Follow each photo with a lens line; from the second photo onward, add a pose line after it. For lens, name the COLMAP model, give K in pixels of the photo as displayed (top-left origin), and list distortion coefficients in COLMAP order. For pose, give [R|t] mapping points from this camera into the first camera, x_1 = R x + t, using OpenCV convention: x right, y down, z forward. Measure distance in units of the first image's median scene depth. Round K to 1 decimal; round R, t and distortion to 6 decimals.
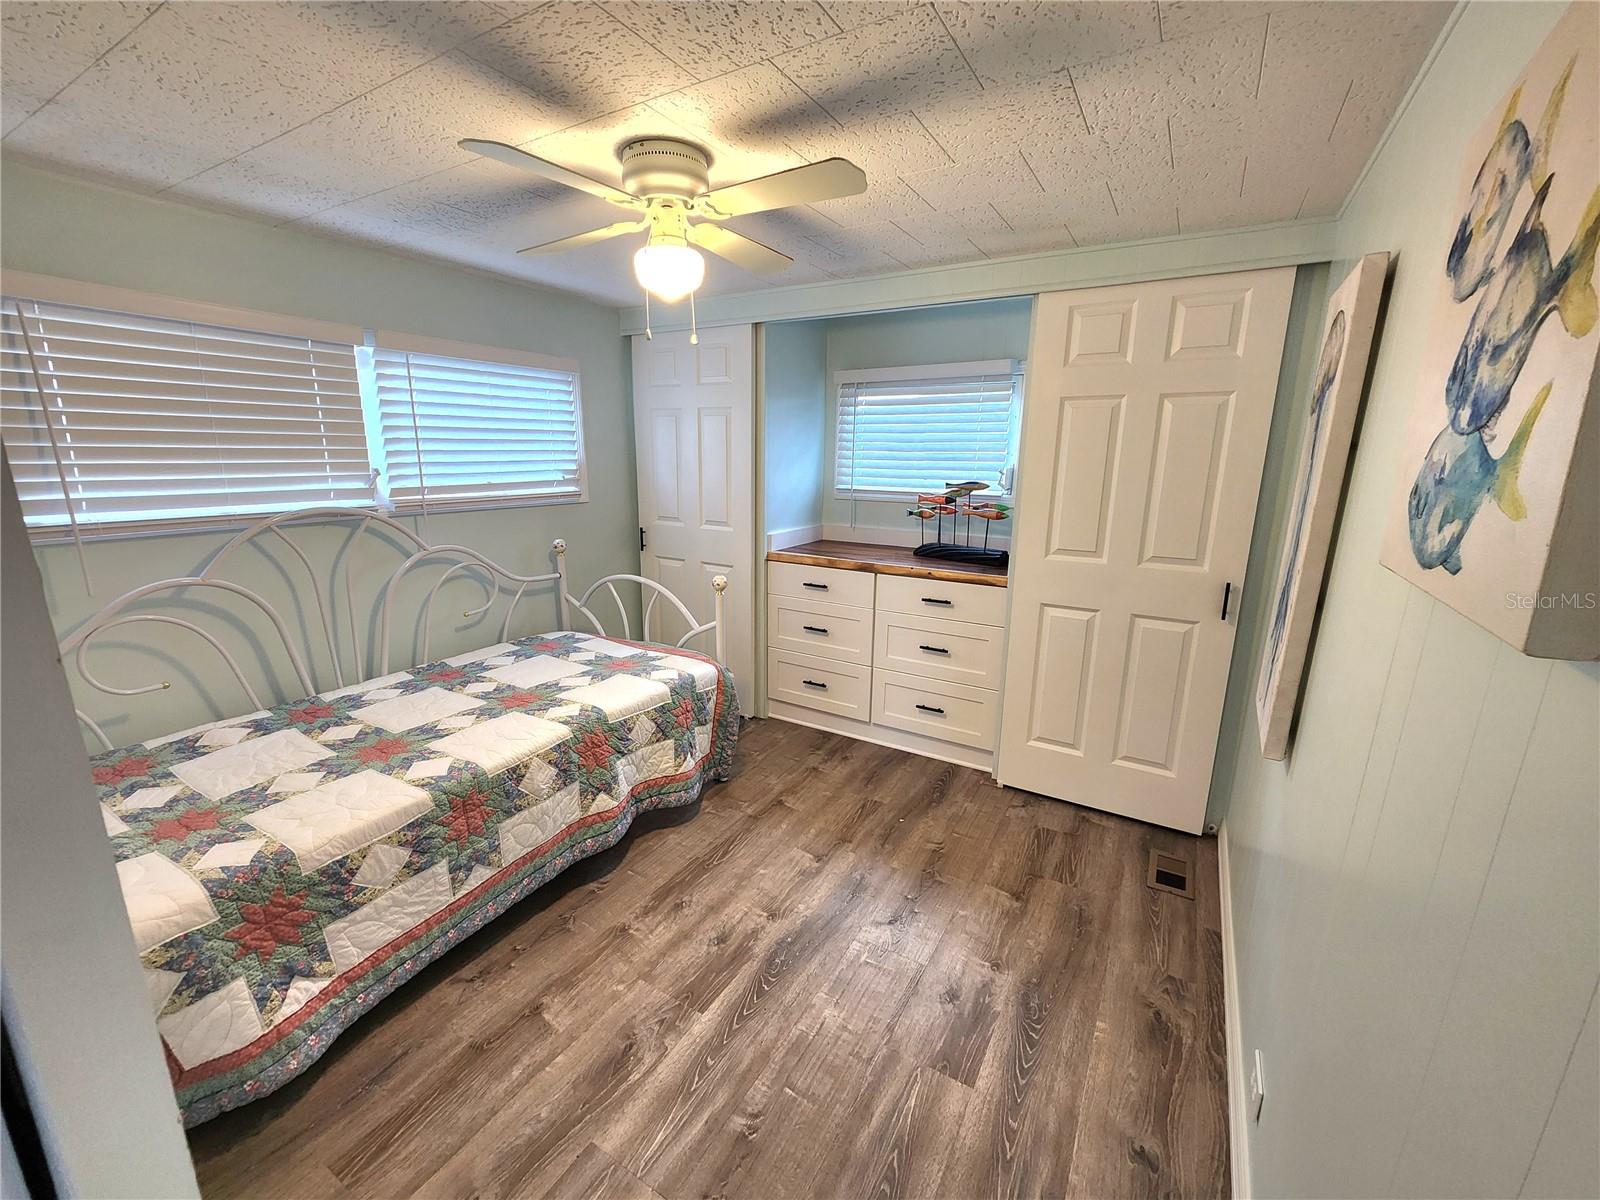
lens RADIAL K [[655.3, 0, 790.1], [0, 655.3, 602.9], [0, 0, 1]] dist [0.001621, 0.001070]
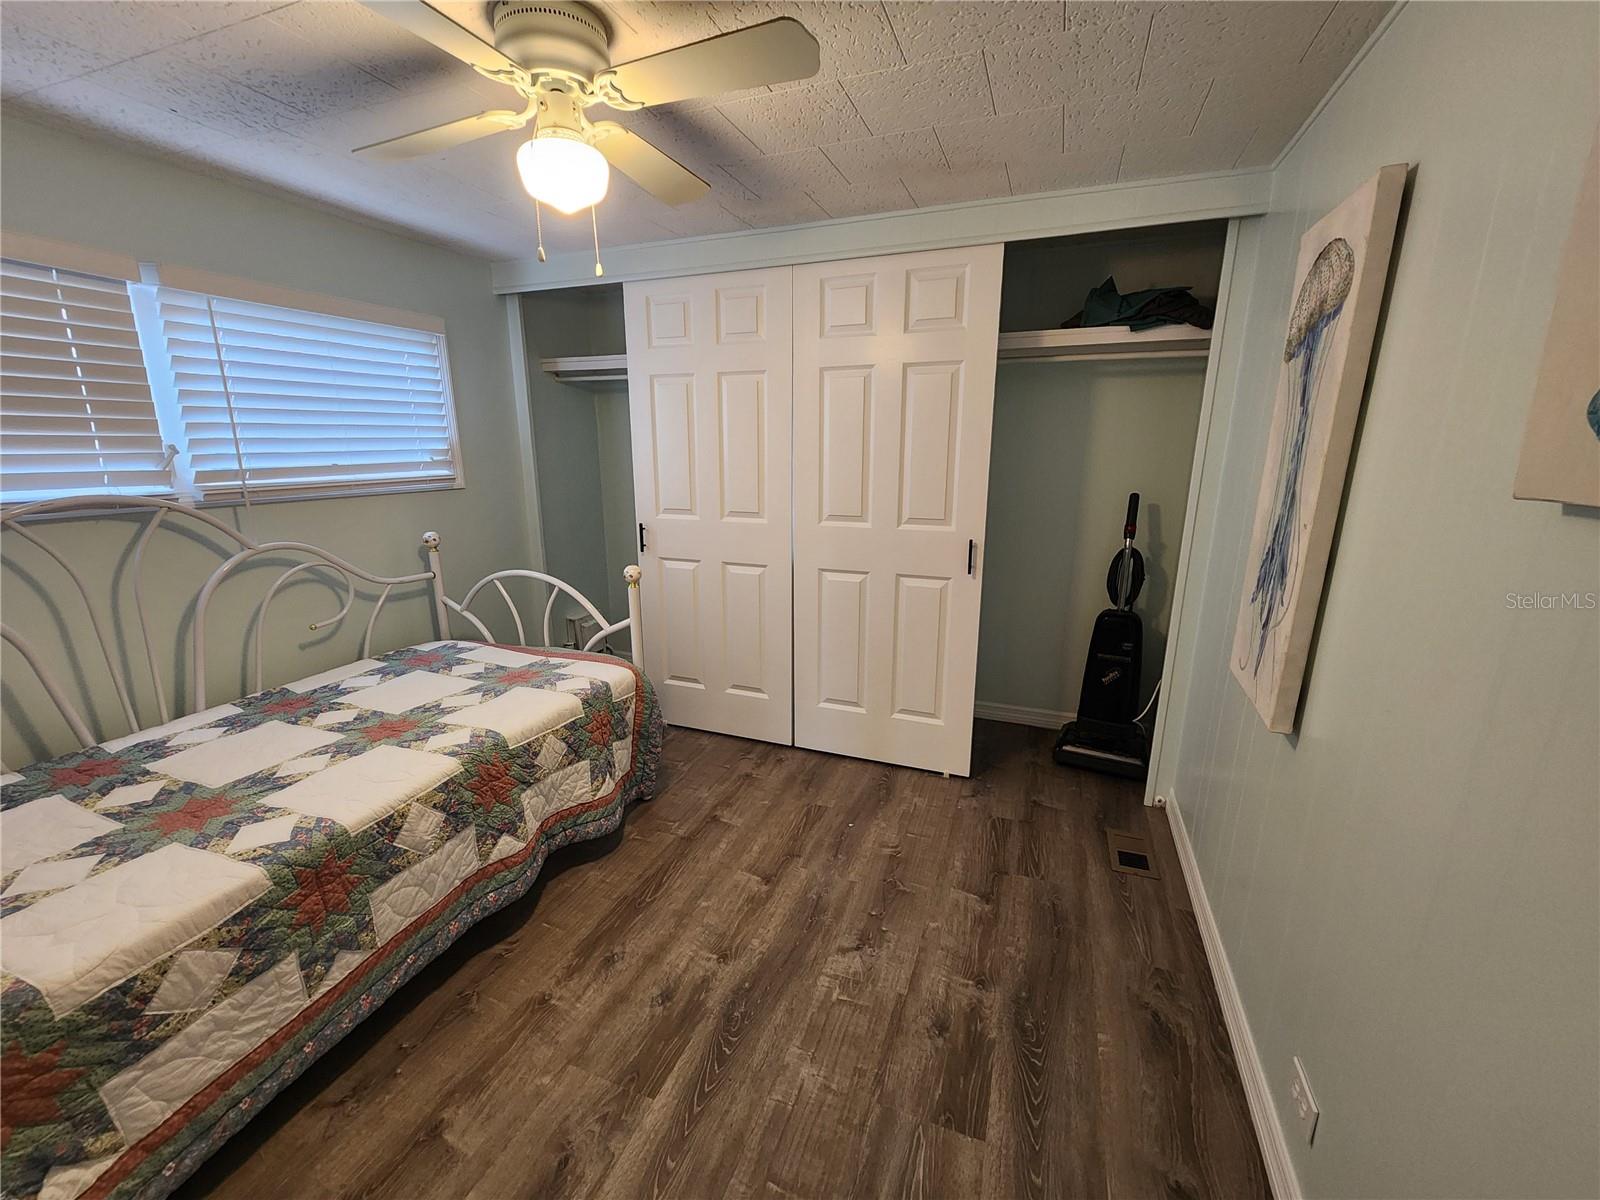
lens RADIAL K [[658.4, 0, 791.0], [0, 658.4, 599.9], [0, 0, 1]] dist [-0.003248, 0.004456]
pose [[0.985848, -0.050511, 0.159853, -0.057384], [0.049335, 0.998718, 0.011320, 0.005771], [-0.160220, -0.003273, 0.987076, 0.148095]]
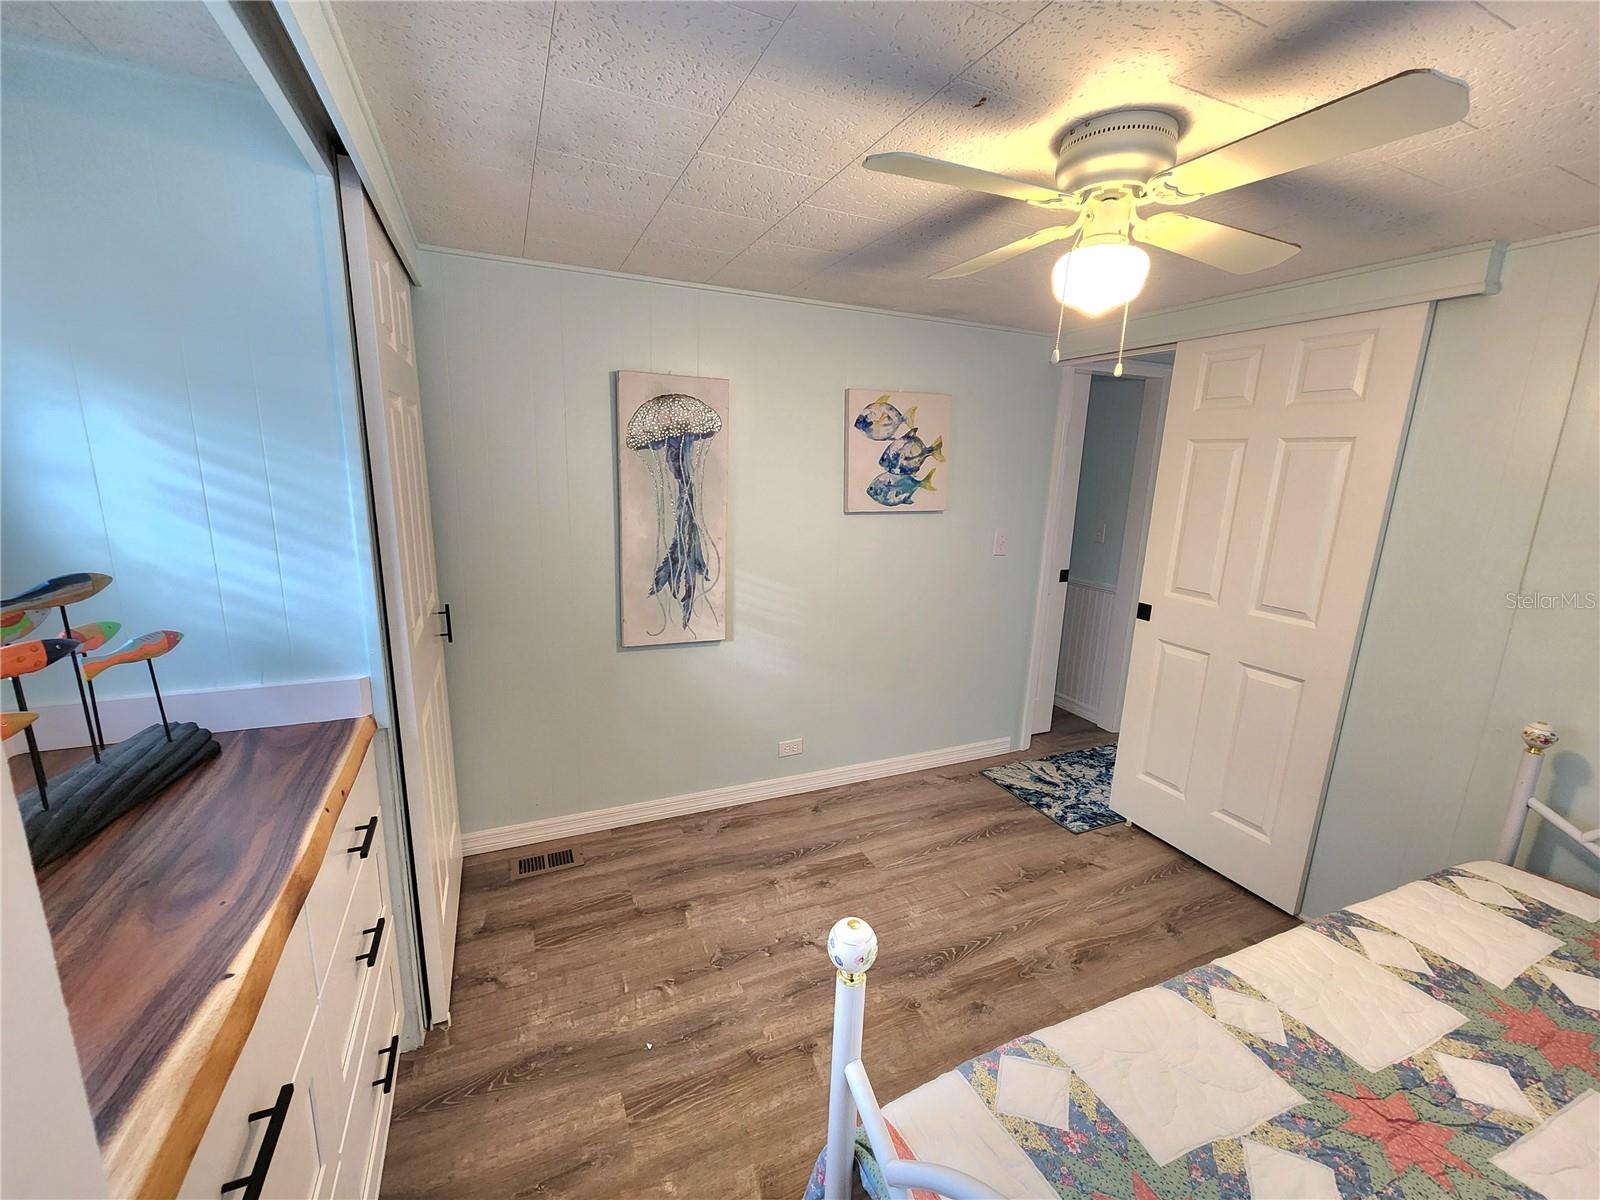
lens RADIAL K [[653.6, 0, 788.9], [0, 653.6, 604.9], [0, 0, 1]] dist [0.002397, -0.003848]
pose [[-0.816657, -0.157293, 0.555276, -0.319807], [0.096574, 0.911331, 0.400186, -0.427399], [-0.568986, 0.380439, -0.729054, 1.645477]]
